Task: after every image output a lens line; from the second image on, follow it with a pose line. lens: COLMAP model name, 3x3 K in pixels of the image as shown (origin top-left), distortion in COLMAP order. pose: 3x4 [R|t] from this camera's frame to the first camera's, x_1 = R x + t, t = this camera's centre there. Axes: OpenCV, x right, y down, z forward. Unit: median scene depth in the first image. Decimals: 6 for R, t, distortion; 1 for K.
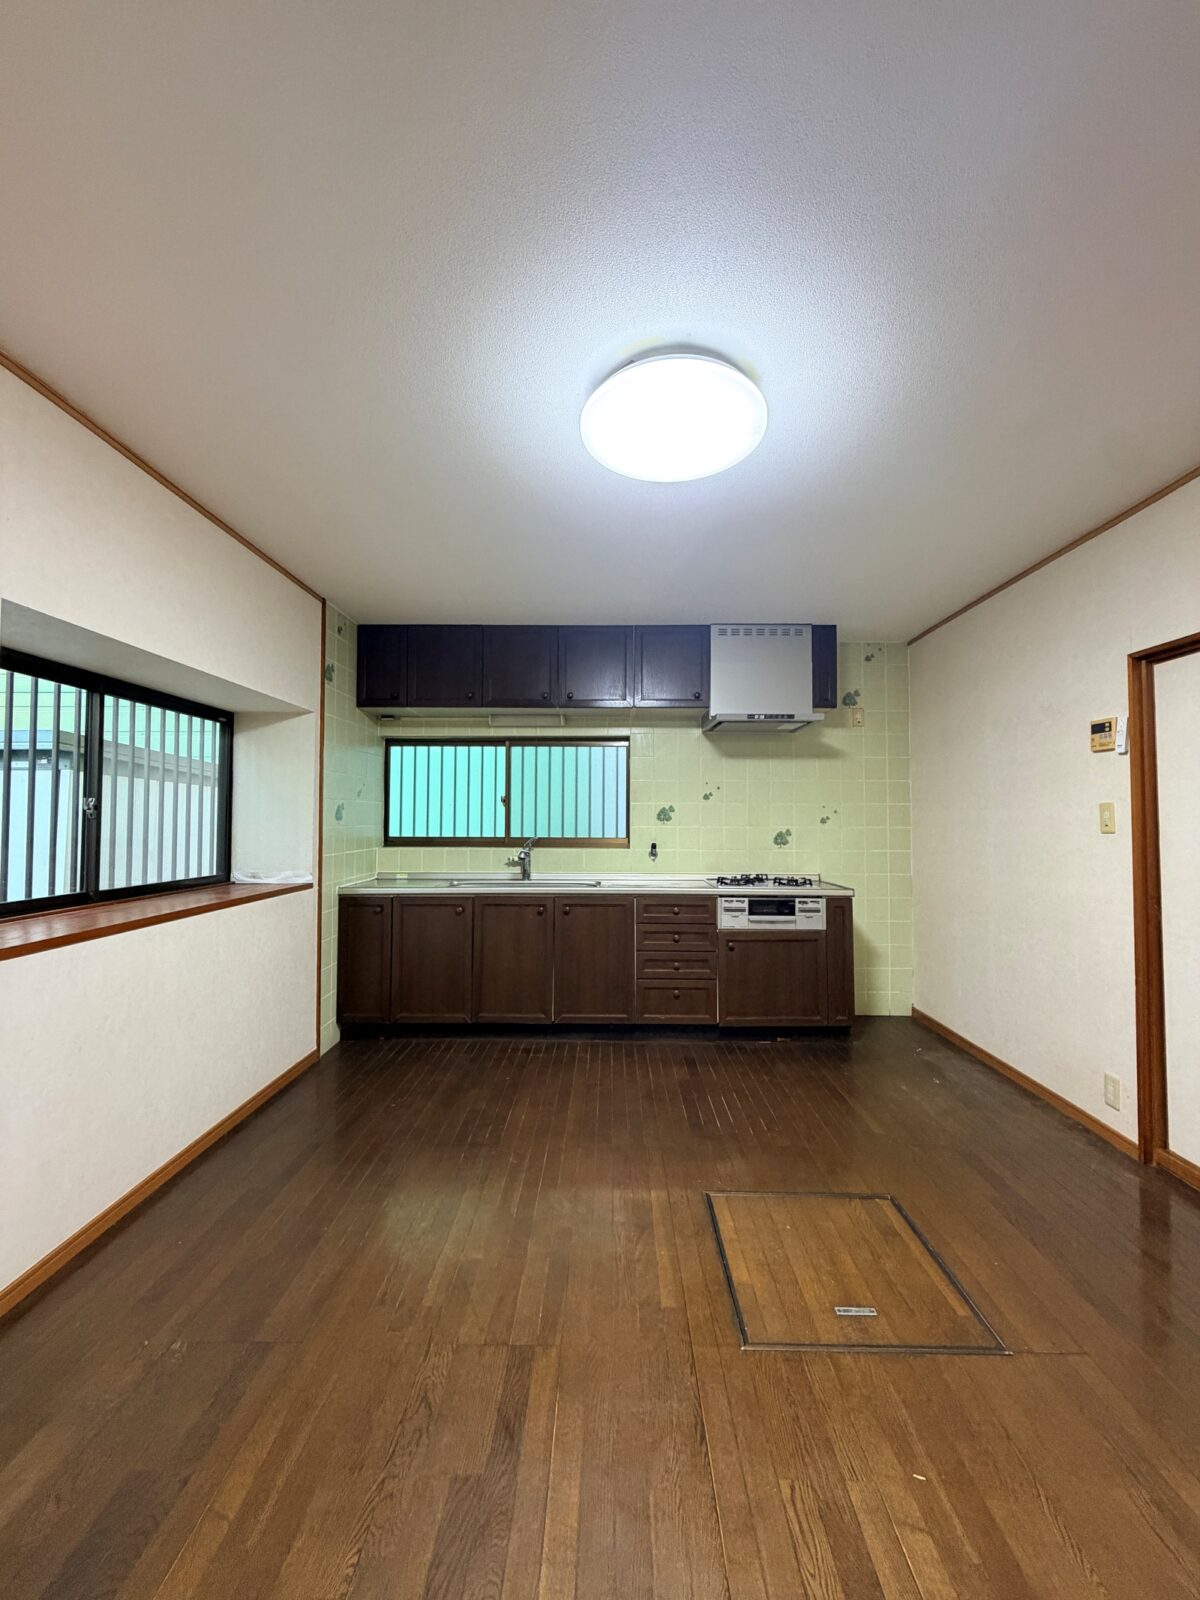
lens RADIAL K [[637.2, 0, 593.9], [0, 637.2, 797.0], [0, 0, 1]] dist [0.003678, 0.000162]
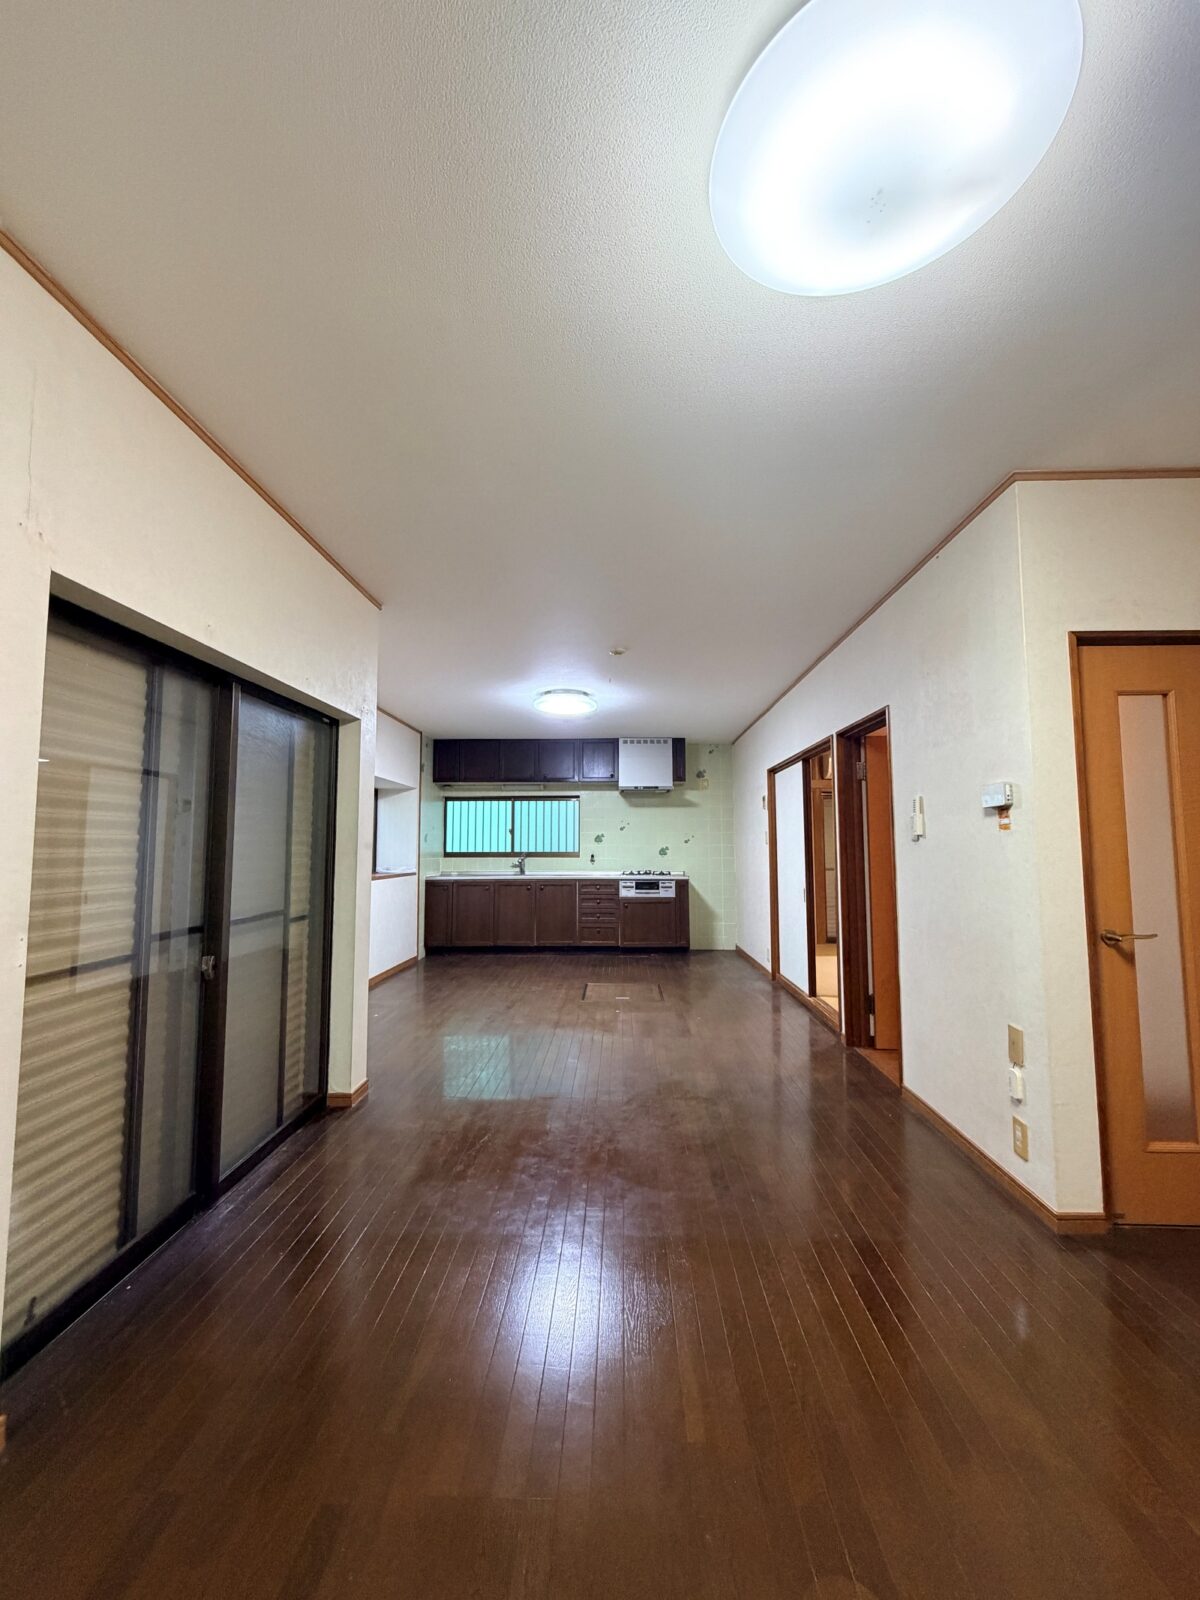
lens RADIAL K [[637.2, 0, 607.2], [0, 637.2, 801.8], [0, 0, 1]] dist [0.003678, 0.000162]
pose [[0.999984, -0.005432, -0.001439, 0.142473], [0.005369, 0.999175, -0.040259, -0.004467], [0.001656, 0.040251, 0.999188, -0.846865]]
